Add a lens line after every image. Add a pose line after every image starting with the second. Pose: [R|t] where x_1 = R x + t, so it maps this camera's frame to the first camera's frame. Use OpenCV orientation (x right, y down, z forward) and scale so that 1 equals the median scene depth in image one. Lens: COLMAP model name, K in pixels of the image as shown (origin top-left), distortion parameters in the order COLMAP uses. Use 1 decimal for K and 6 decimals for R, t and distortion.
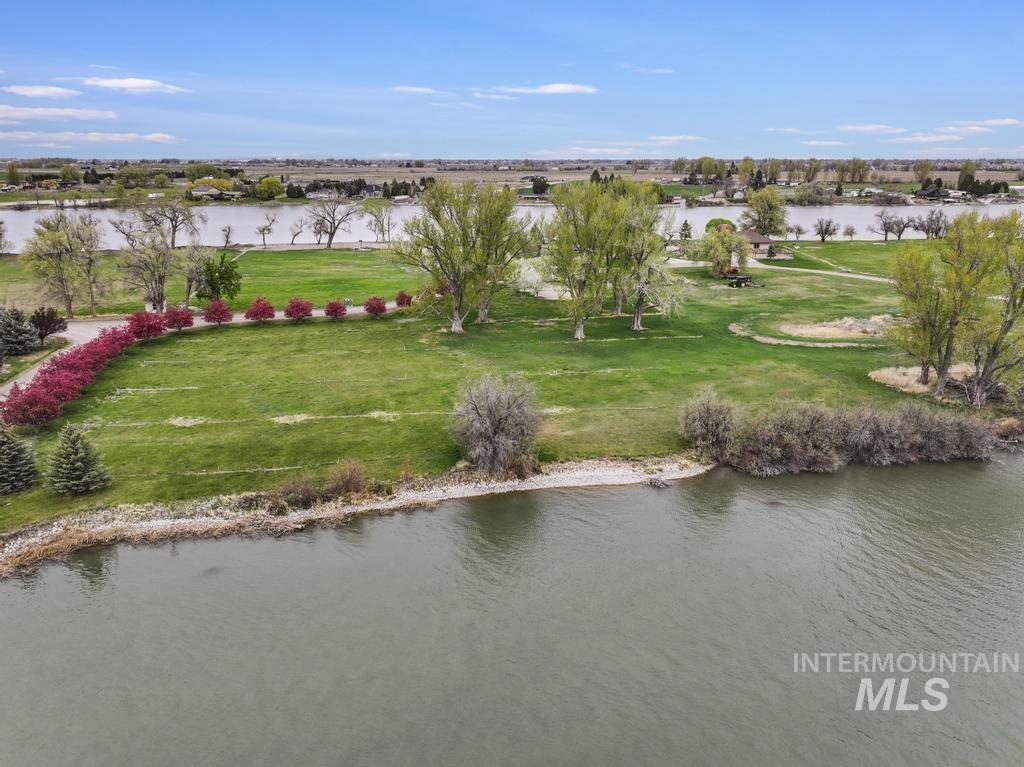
lens RADIAL K [[725.6, 0, 512.9], [0, 725.6, 379.2], [0, 0, 1]] dist [0.004291, 0.008276]
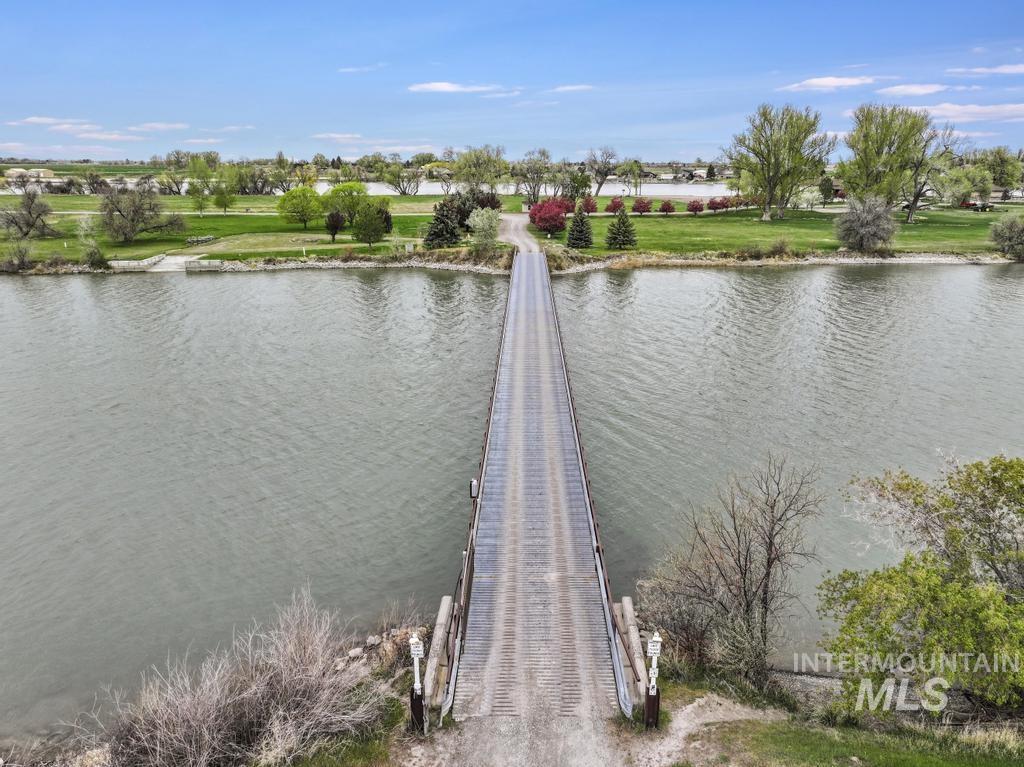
lens RADIAL K [[725.6, 0, 512.9], [0, 725.6, 379.2], [0, 0, 1]] dist [0.004291, 0.008276]
pose [[0.981203, 0.058958, -0.183752, -0.256675], [-0.060049, 0.998195, -0.000371, 0.243509], [0.183398, 0.011398, 0.982973, -0.382789]]
